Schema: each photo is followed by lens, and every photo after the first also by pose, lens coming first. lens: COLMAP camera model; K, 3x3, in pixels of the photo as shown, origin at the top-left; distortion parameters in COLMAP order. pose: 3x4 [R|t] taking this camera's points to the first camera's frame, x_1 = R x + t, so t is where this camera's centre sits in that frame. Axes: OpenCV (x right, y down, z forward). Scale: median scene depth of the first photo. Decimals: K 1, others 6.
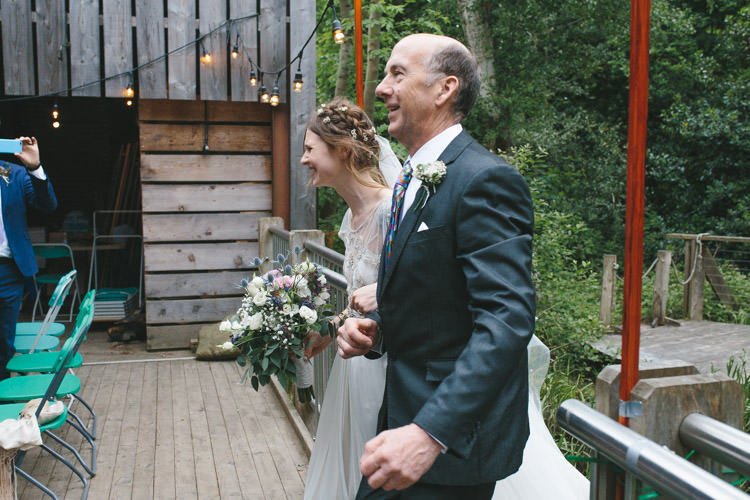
lens RADIAL K [[721.7, 0, 375.0], [0, 721.7, 250.0], [0, 0, 1]] dist [-0.008134, -0.002690]
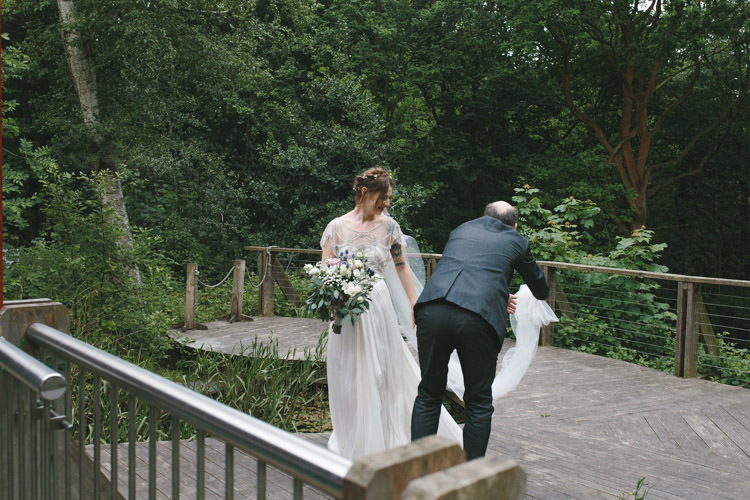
lens RADIAL K [[721.7, 0, 375.0], [0, 721.7, 250.0], [0, 0, 1]] dist [-0.008134, -0.002690]
pose [[0.907679, -0.002849, 0.419655, 0.086064], [0.016326, 0.999460, -0.028528, 0.020535], [-0.419347, 0.032746, 0.907235, -0.187996]]
